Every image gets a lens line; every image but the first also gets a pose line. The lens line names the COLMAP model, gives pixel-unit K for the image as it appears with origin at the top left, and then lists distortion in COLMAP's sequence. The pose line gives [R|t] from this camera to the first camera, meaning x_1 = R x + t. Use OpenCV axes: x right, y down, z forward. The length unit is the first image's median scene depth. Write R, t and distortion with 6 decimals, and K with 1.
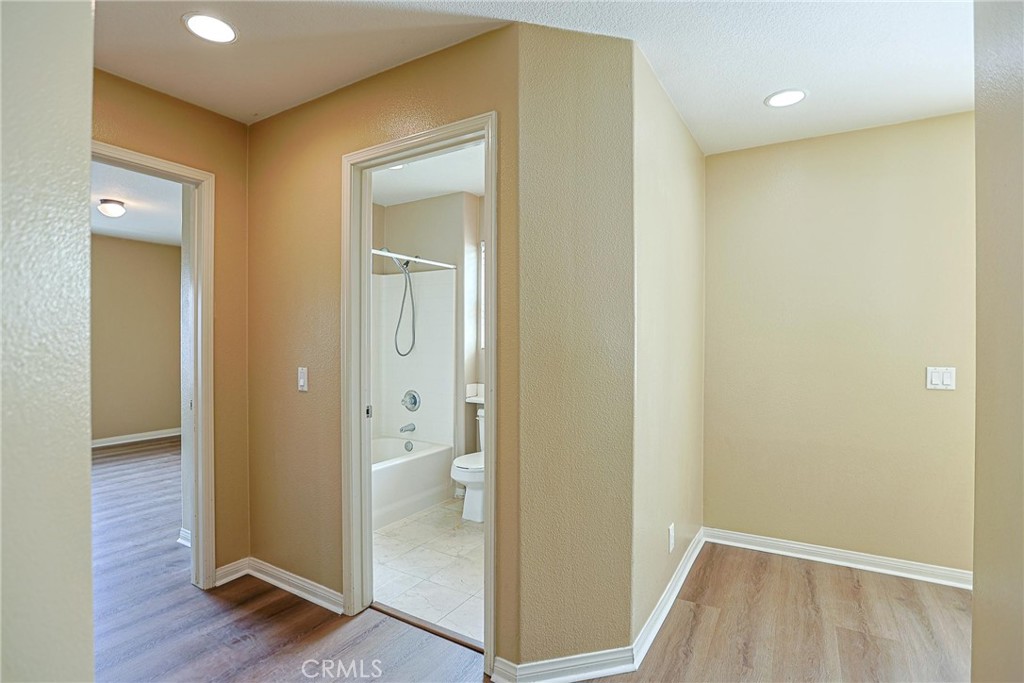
lens RADIAL K [[490.6, 0, 517.9], [0, 490.6, 339.5], [0, 0, 1]] dist [-0.057542, 0.021764]
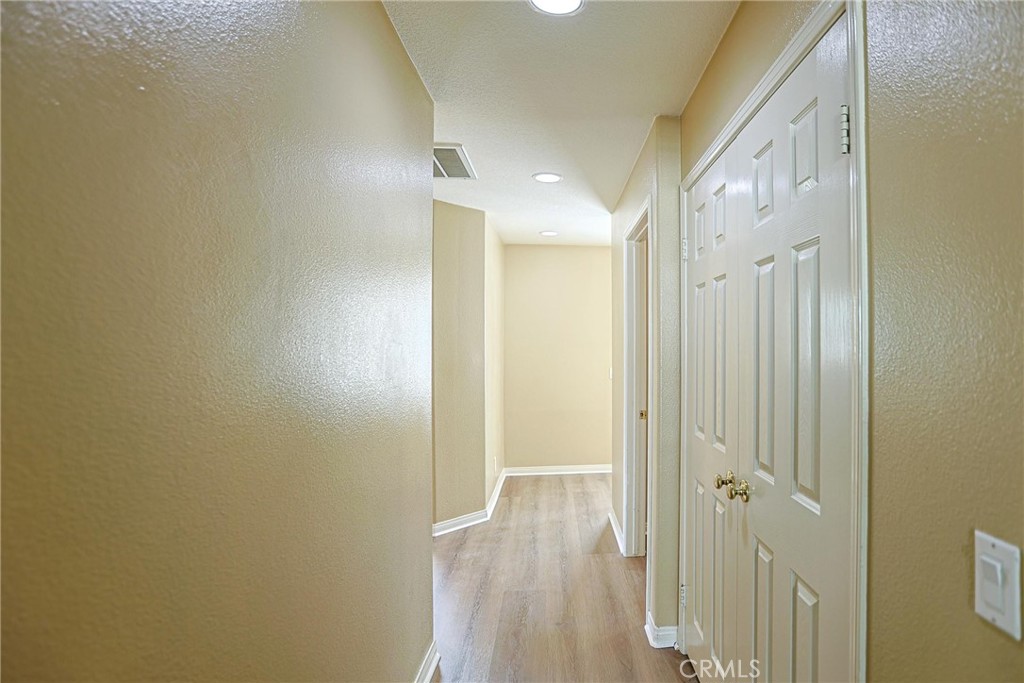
lens RADIAL K [[490.6, 0, 517.9], [0, 490.6, 339.5], [0, 0, 1]] dist [-0.057542, 0.021764]
pose [[0.894390, -0.000652, 0.447287, -0.439335], [0.005874, 0.999930, -0.010288, -0.046139], [-0.447249, 0.011829, 0.894331, -0.712539]]
